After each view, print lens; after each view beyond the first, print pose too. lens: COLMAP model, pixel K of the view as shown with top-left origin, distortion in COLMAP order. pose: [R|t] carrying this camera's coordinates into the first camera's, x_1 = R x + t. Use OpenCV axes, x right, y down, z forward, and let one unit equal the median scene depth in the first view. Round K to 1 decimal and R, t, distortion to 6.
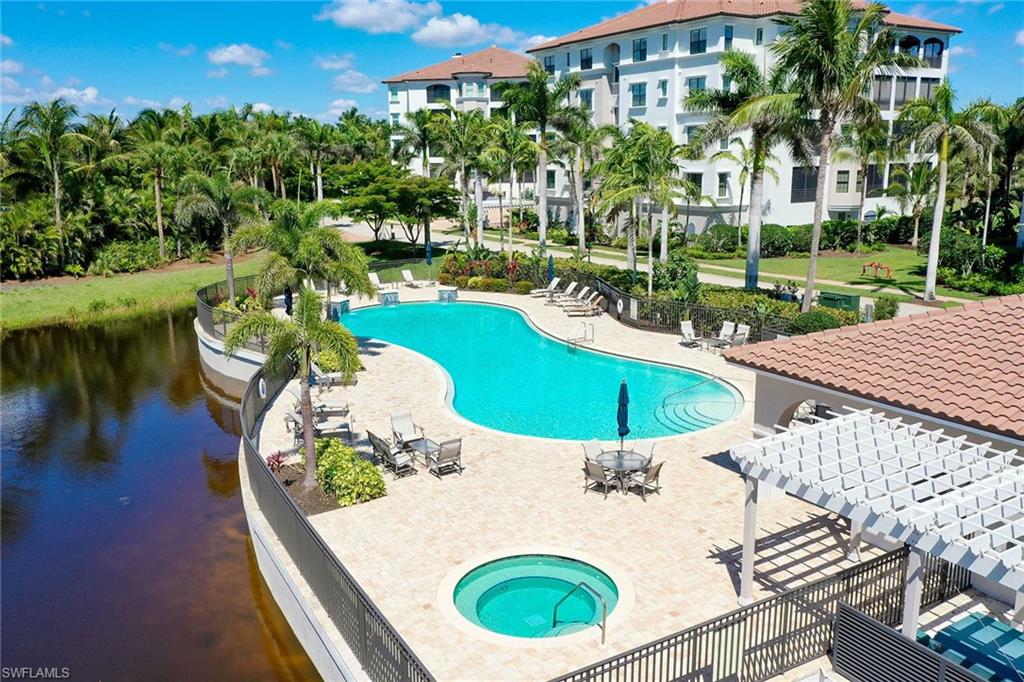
lens RADIAL K [[818.1, 0, 512.0], [0, 818.1, 341.0], [0, 0, 1]] dist [0.005063, 0.011075]
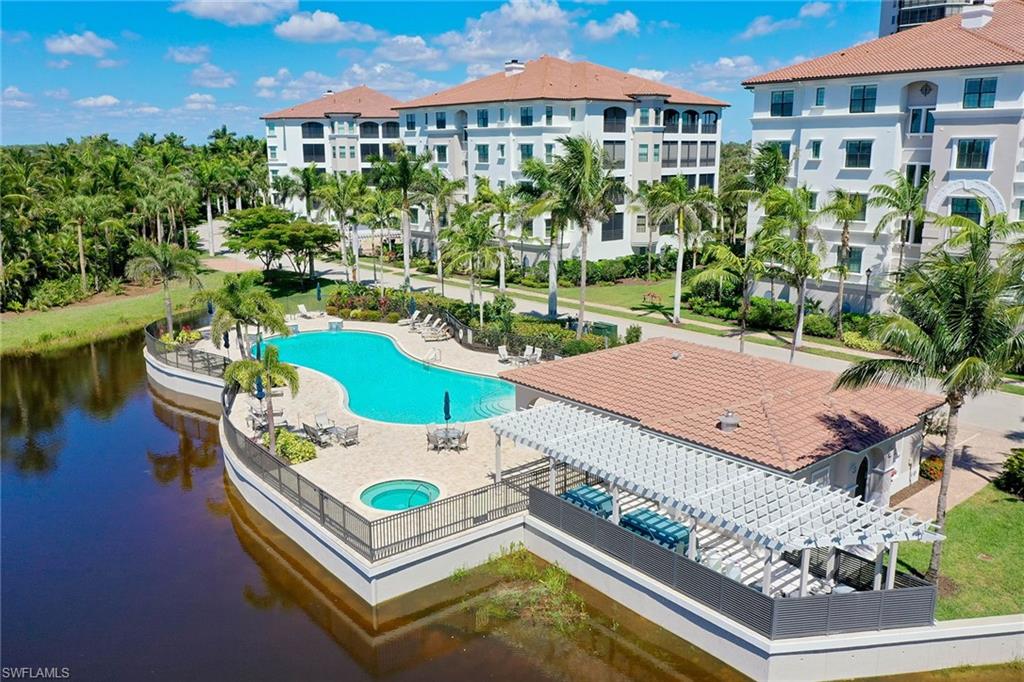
lens RADIAL K [[818.1, 0, 512.0], [0, 818.1, 341.0], [0, 0, 1]] dist [0.005063, 0.011075]
pose [[0.987702, -0.022695, 0.154694, -0.000962], [0.022600, 0.999742, 0.002369, -0.022313], [-0.154708, 0.001156, 0.987960, -0.298972]]
